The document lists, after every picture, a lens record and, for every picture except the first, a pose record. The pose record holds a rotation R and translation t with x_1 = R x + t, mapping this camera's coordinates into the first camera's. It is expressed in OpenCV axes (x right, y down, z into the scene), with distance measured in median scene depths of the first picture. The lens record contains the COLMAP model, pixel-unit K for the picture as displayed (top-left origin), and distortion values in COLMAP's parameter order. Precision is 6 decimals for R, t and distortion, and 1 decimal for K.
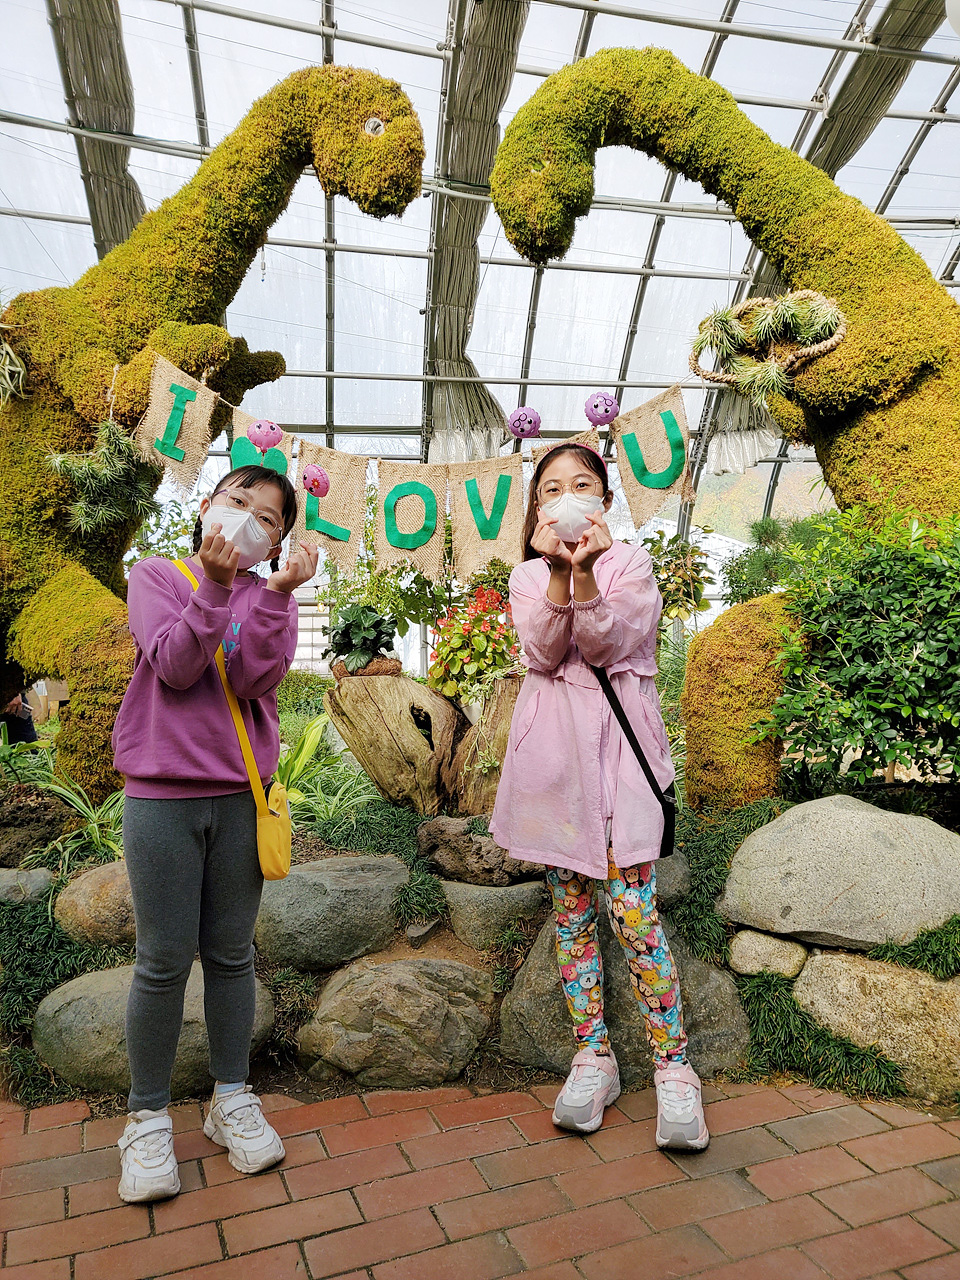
lens RADIAL K [[835.1, 0, 480.0], [0, 835.1, 640.0], [0, 0, 1]] dist [-0.020068, 0.051954]
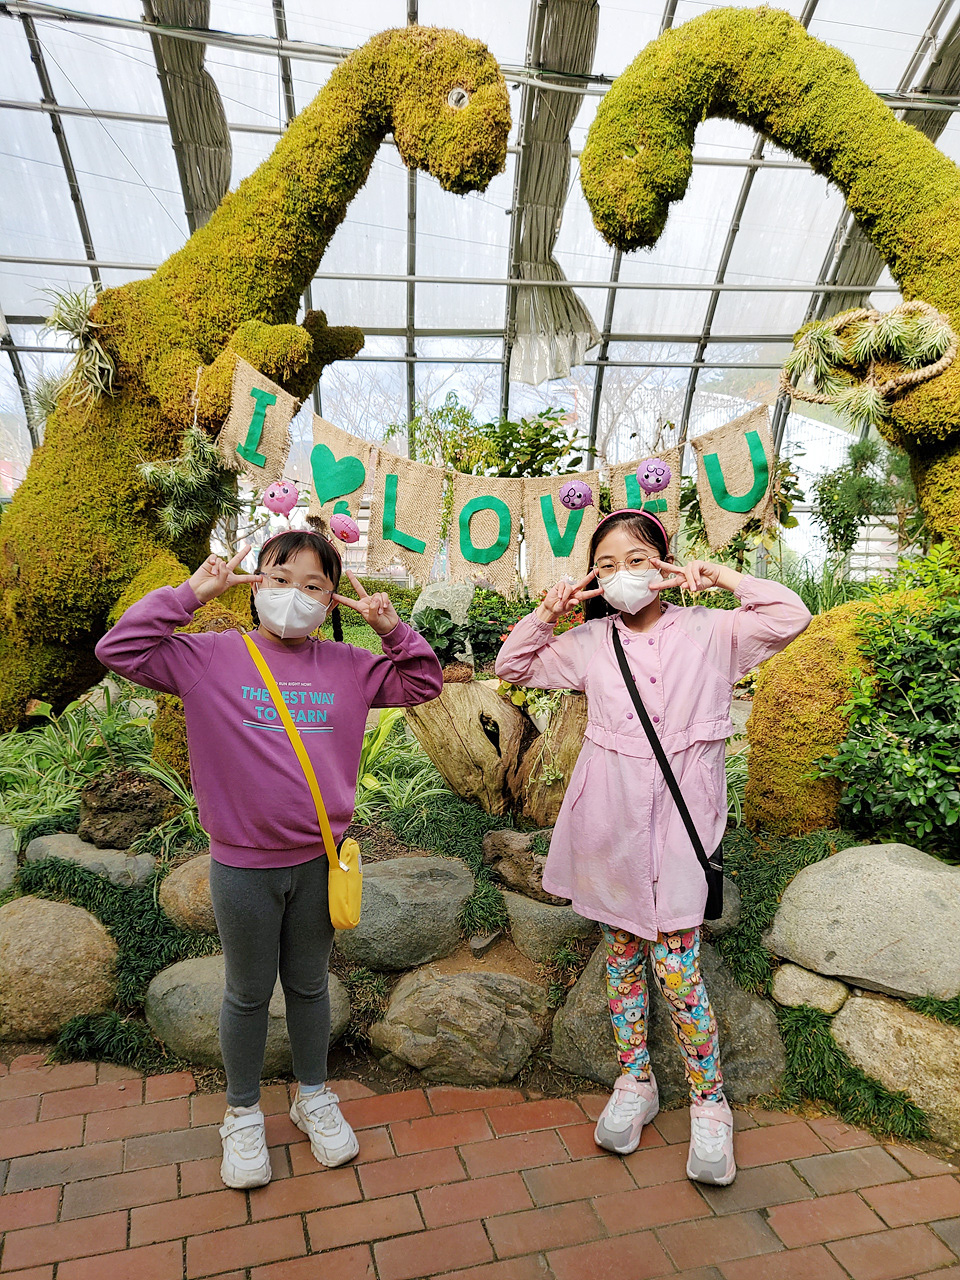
lens RADIAL K [[834.4, 0, 480.0], [0, 834.4, 640.0], [0, 0, 1]] dist [-0.019244, 0.043311]
pose [[0.995276, 0.038550, -0.089108, 0.006027], [-0.025141, 0.988820, 0.146977, -0.173307], [0.093778, -0.144043, 0.985118, -0.011716]]
